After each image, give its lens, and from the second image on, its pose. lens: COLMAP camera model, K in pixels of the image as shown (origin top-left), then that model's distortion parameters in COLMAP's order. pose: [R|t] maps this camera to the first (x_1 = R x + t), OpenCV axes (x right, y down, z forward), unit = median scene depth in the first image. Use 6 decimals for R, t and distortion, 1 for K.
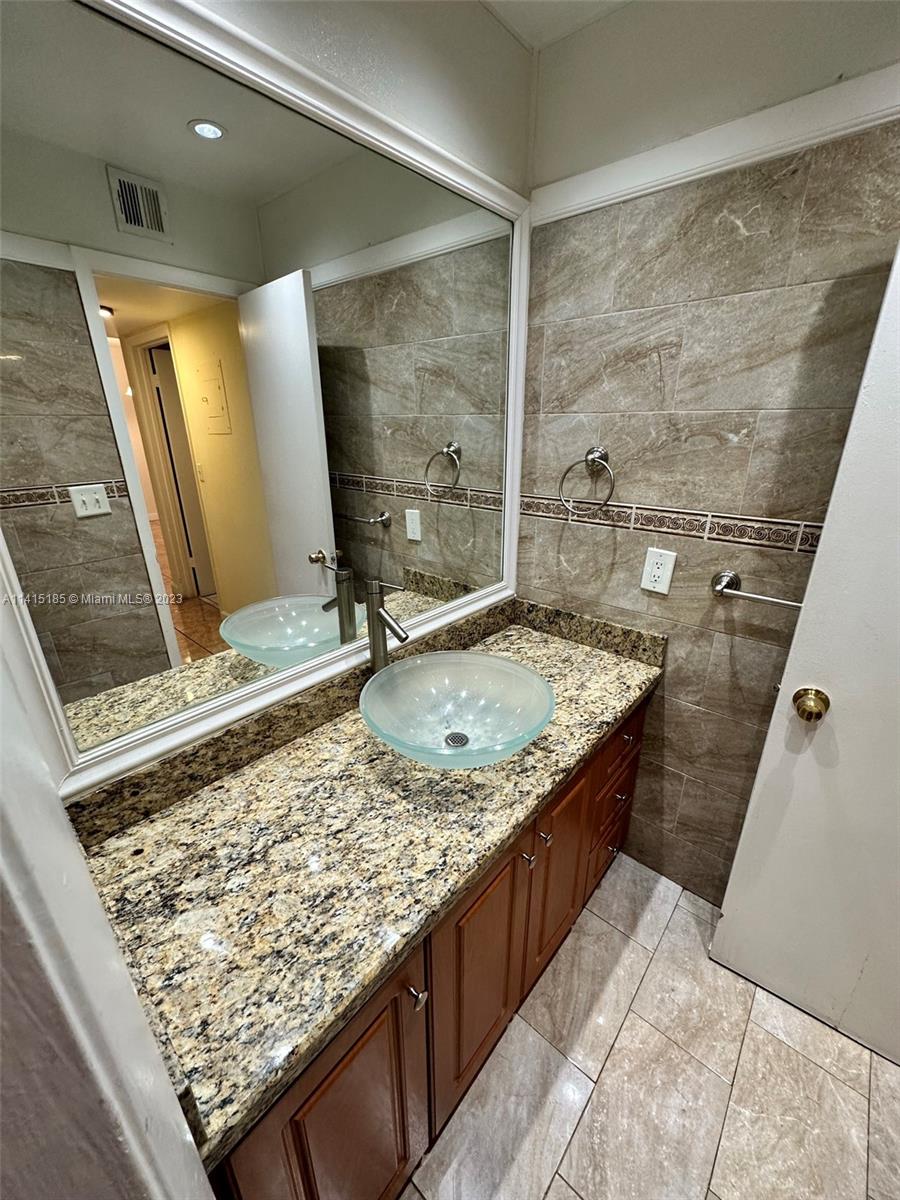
lens RADIAL K [[477.9, 0, 450.4], [0, 477.9, 600.7], [0, 0, 1]] dist [-0.003003, 0.000464]
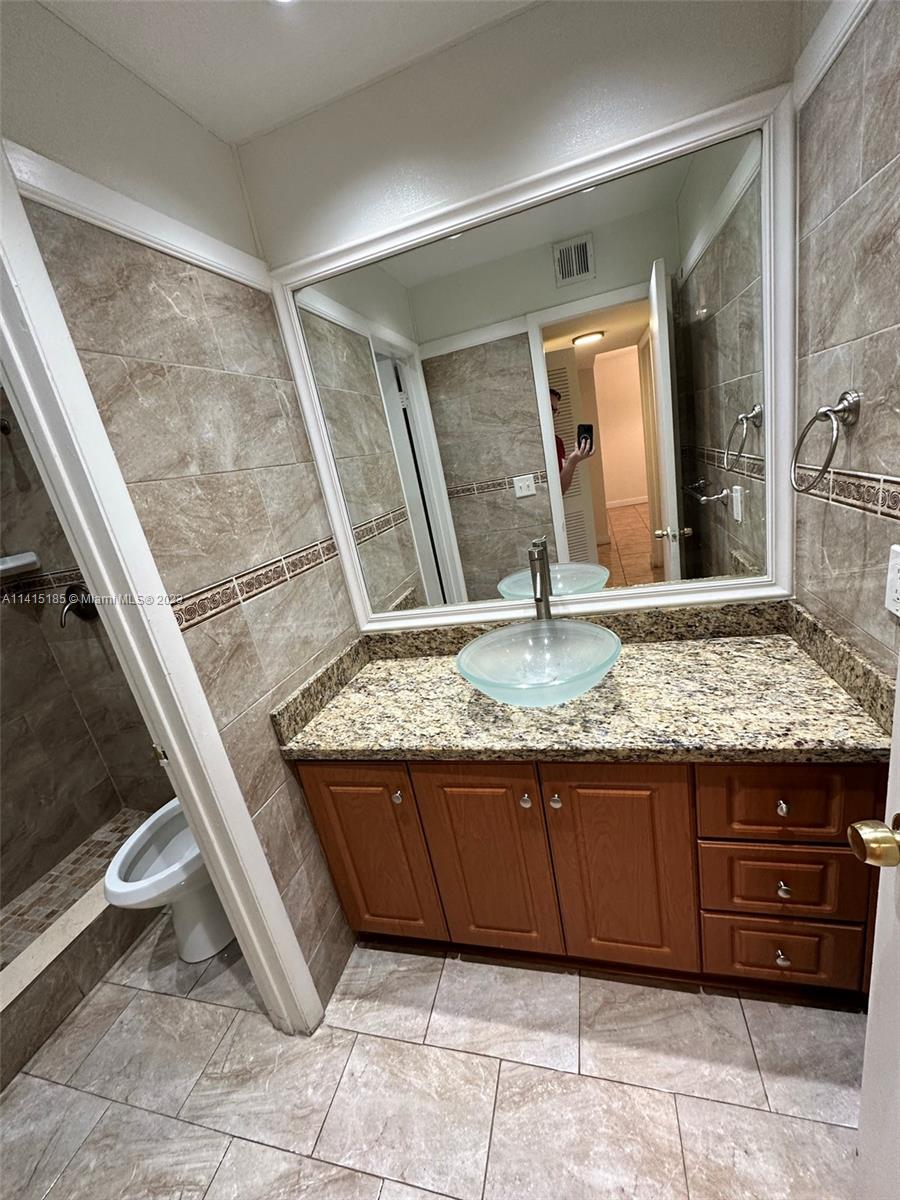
lens RADIAL K [[477.1, 0, 450.9], [0, 477.1, 600.7], [0, 0, 1]] dist [-0.003039, 0.000122]
pose [[0.430505, 0.185063, -0.883412, 0.726547], [-0.138235, 0.980726, 0.138084, -0.045131], [0.891940, 0.062673, 0.447790, 0.210671]]
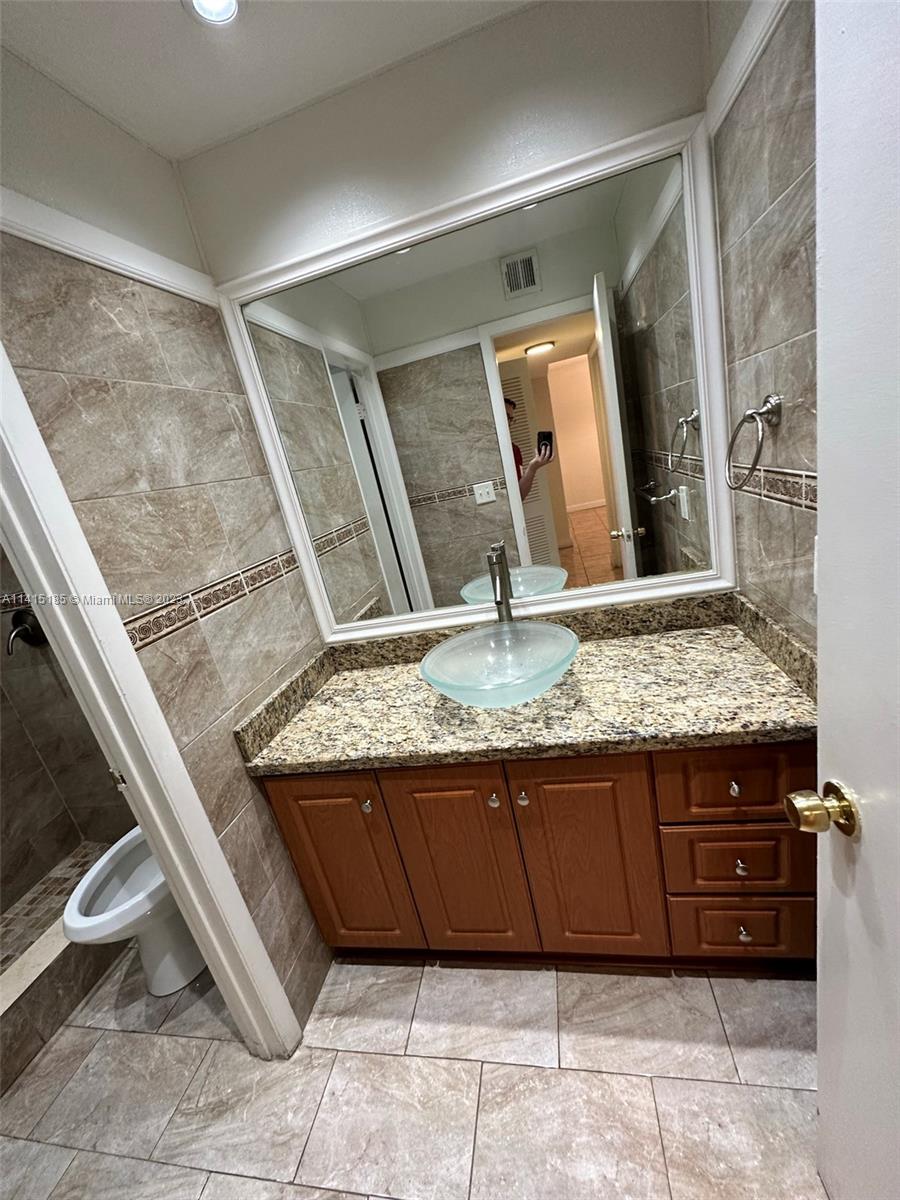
lens RADIAL K [[477.1, 0, 450.9], [0, 477.1, 600.7], [0, 0, 1]] dist [-0.003039, 0.000122]
pose [[0.492802, 0.147745, -0.857507, 0.747036], [-0.100747, 0.988540, 0.112423, -0.043057], [0.864289, 0.030989, 0.502039, 0.220220]]
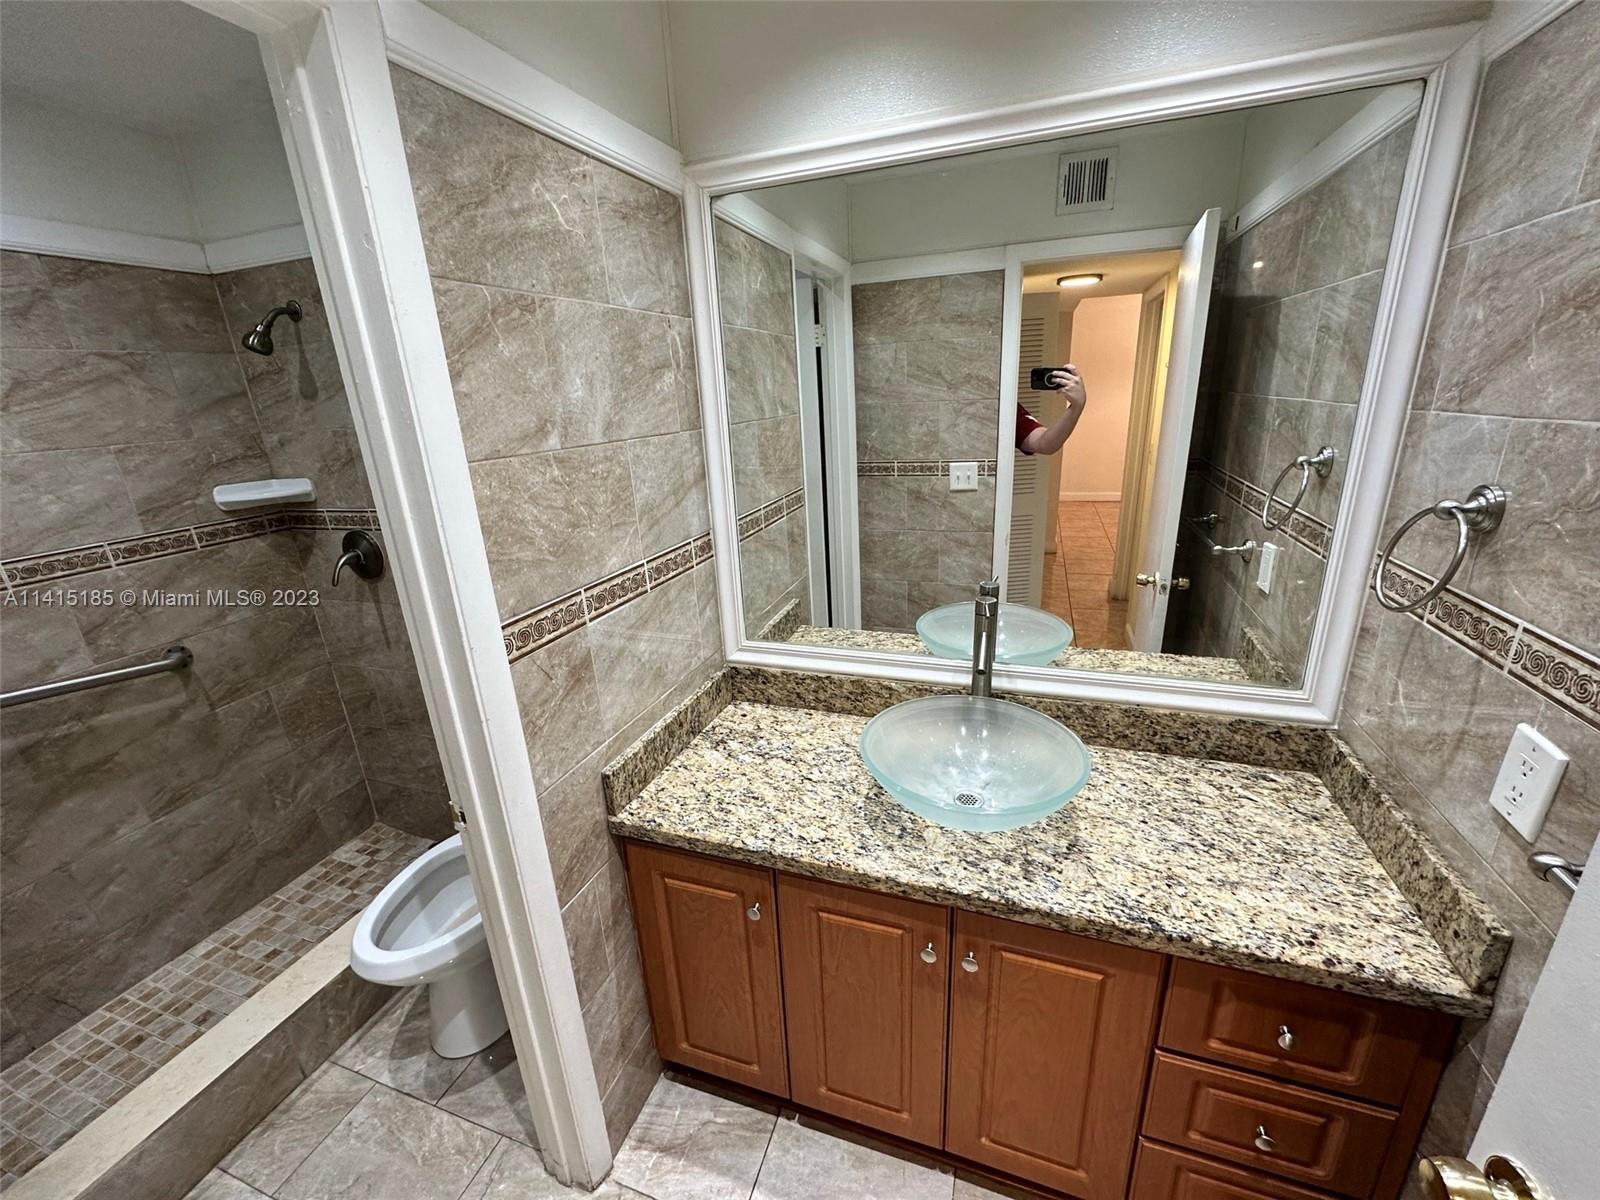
lens RADIAL K [[637.2, 0, 800.9], [0, 637.2, 597.6], [0, 0, 1]] dist [-0.003003, 0.000464]
pose [[0.370943, 0.274829, -0.887057, 0.654298], [-0.283096, 0.943205, 0.173841, -0.133228], [0.884453, 0.186637, 0.427679, 0.139688]]
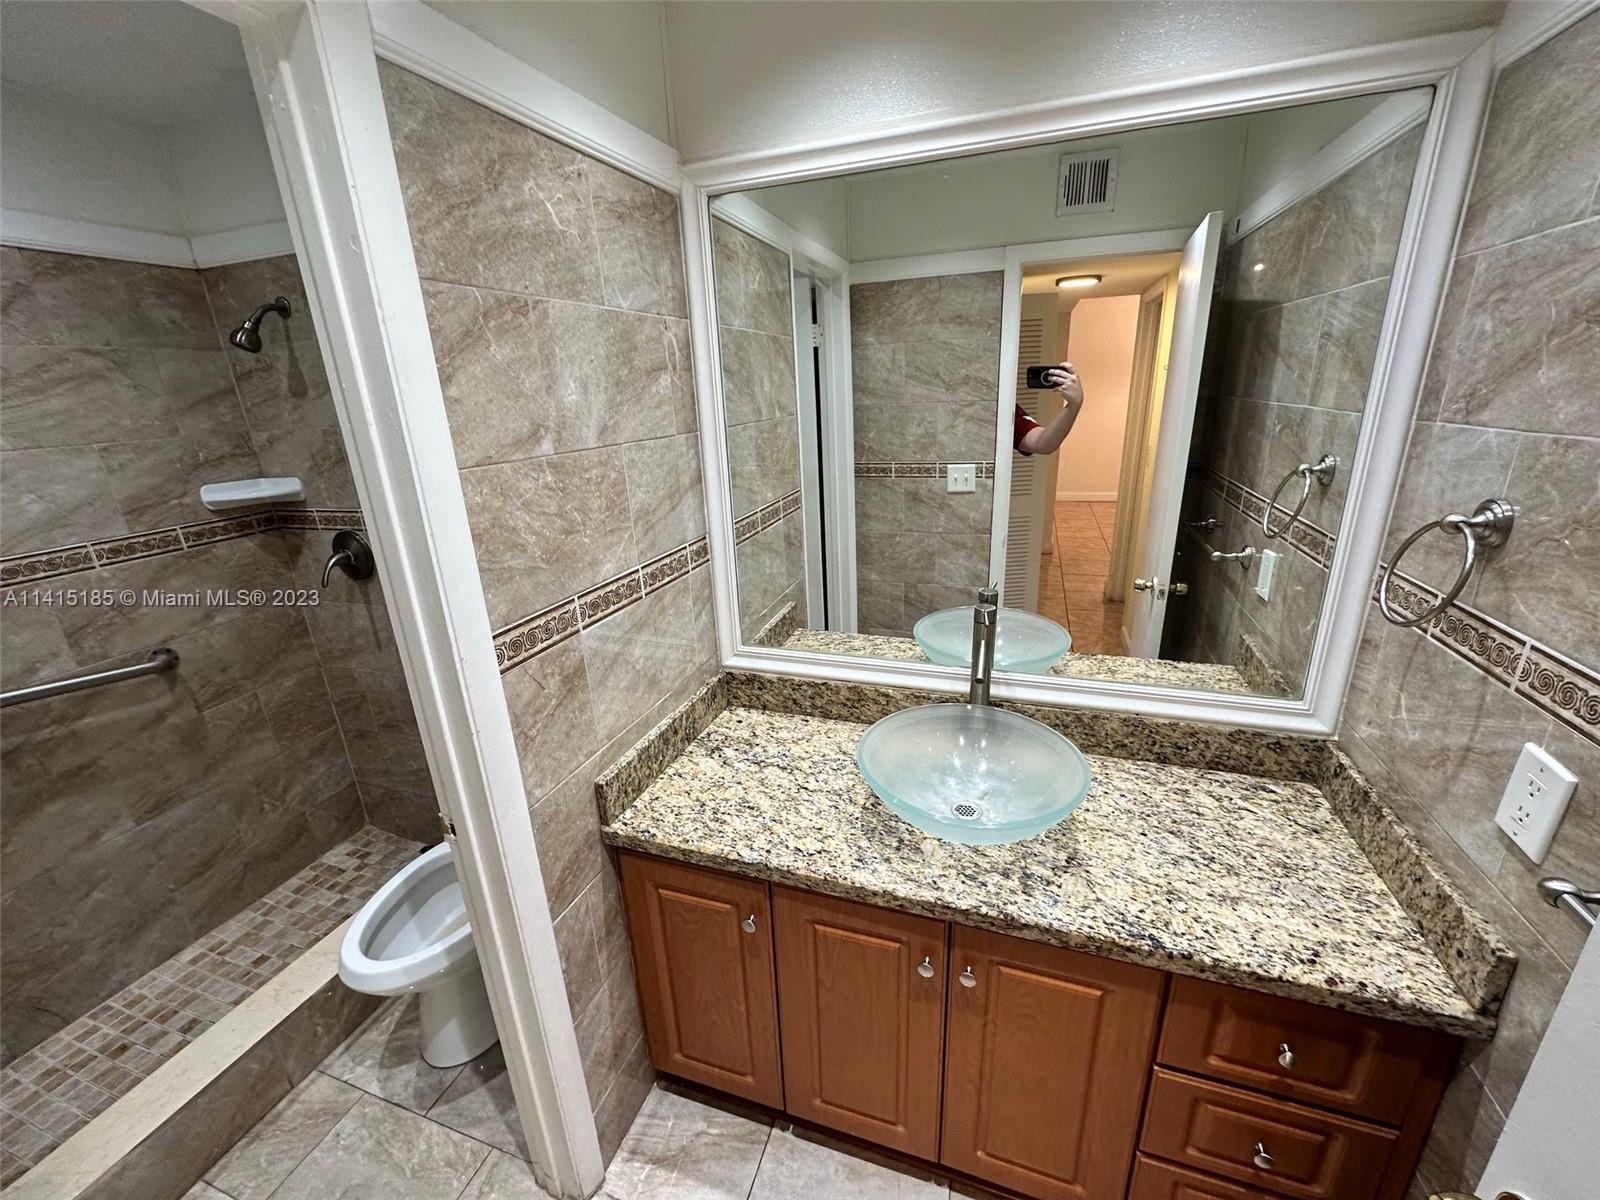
lens RADIAL K [[637.2, 0, 800.9], [0, 637.2, 597.6], [0, 0, 1]] dist [-0.003003, 0.000464]
pose [[0.376193, 0.280794, -0.882968, 0.637320], [-0.289166, 0.940954, 0.176034, -0.144505], [0.880262, 0.189102, 0.435177, 0.139922]]
